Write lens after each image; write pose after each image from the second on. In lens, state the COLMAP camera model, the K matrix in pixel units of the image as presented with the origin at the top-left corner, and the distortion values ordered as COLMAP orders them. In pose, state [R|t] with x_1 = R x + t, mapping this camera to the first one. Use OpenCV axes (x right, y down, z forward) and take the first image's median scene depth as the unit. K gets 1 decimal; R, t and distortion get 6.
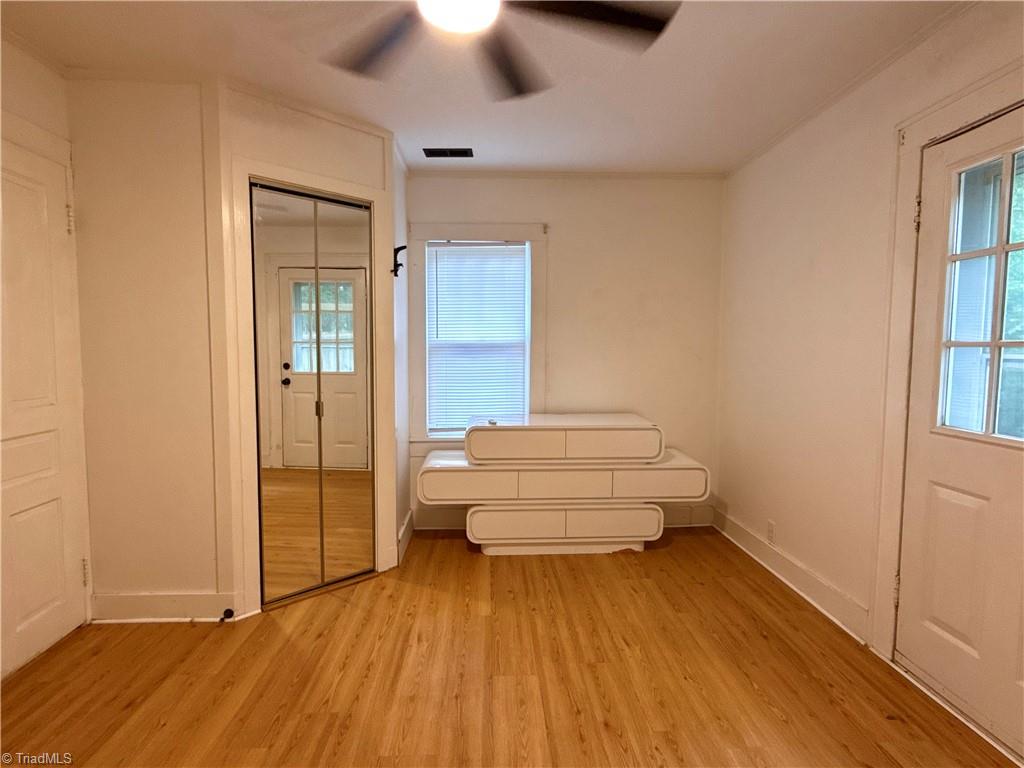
lens RADIAL K [[520.3, 0, 510.4], [0, 520.3, 384.4], [0, 0, 1]] dist [0.002064, -0.000459]
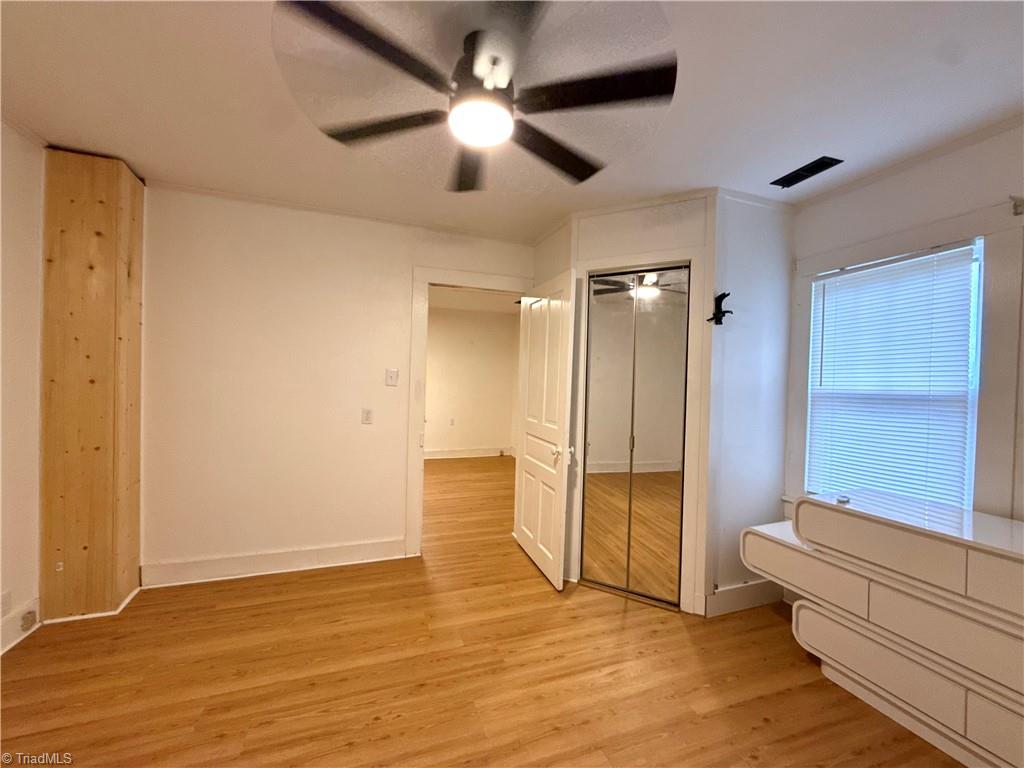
lens RADIAL K [[409.8, 0, 508.5], [0, 409.8, 386.2], [0, 0, 1]] dist [-0.000389, -0.000774]
pose [[0.297495, 0.017683, -0.954559, 0.534827], [-0.090362, 0.995862, -0.009714, -0.057491], [0.950437, 0.089146, 0.297862, 0.500608]]
